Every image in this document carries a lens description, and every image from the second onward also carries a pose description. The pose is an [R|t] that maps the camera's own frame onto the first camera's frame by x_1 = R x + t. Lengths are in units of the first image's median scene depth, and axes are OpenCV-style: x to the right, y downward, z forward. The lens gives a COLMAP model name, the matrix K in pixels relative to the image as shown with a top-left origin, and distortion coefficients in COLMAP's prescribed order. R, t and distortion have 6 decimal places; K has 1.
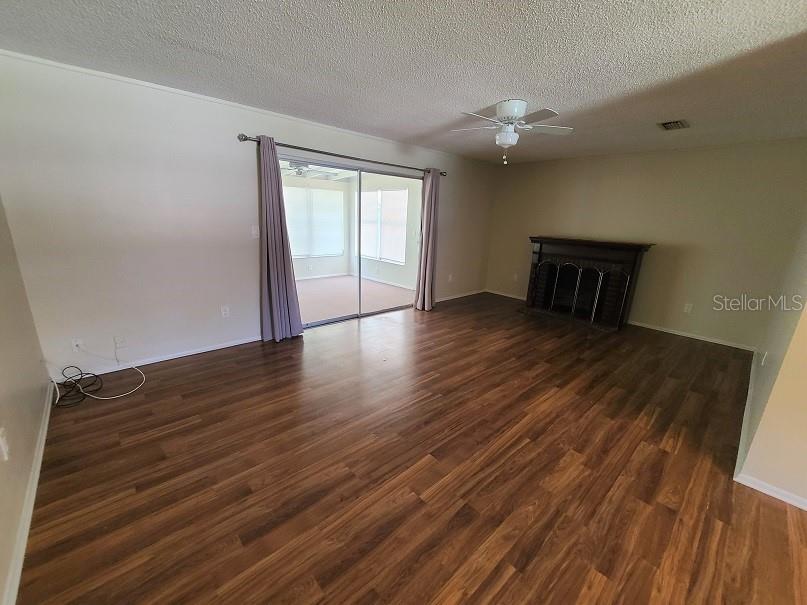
lens RADIAL K [[329.0, 0, 403.6], [0, 329.0, 307.8], [0, 0, 1]] dist [0.000629, -0.000091]
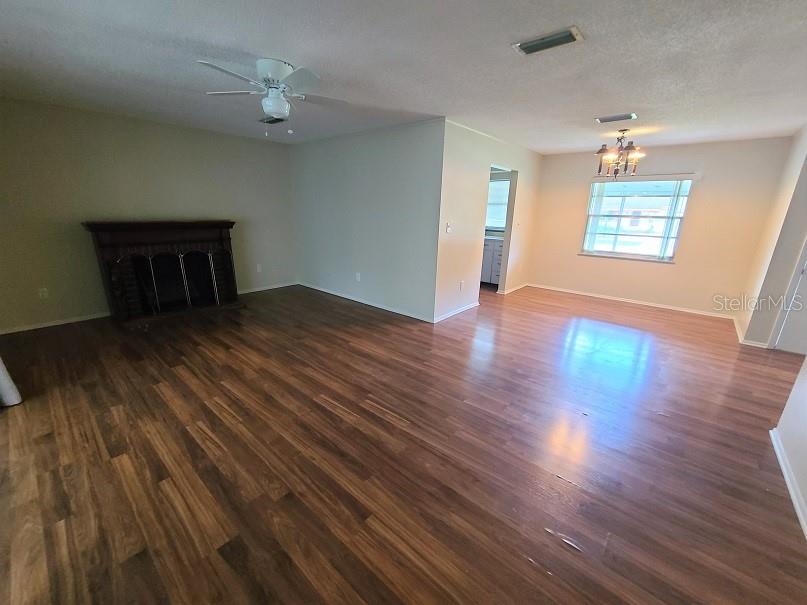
lens RADIAL K [[329.0, 0, 403.6], [0, 329.0, 307.8], [0, 0, 1]] dist [0.000629, -0.000091]
pose [[-0.122720, -0.321724, 0.938847, -0.552674], [0.238418, 0.908737, 0.342570, -0.204765], [-0.963378, 0.265878, -0.034815, 0.686108]]
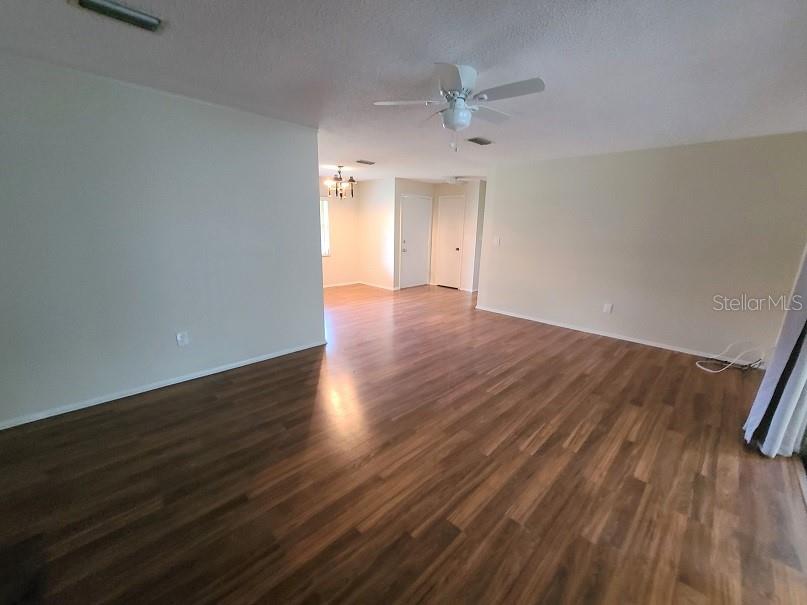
lens RADIAL K [[329.0, 0, 403.6], [0, 329.0, 307.8], [0, 0, 1]] dist [0.000629, -0.000091]
pose [[-0.996710, -0.041558, -0.069581, 0.375101], [-0.070383, 0.869509, 0.488877, -0.397885], [0.040184, 0.492166, -0.869574, 1.502066]]
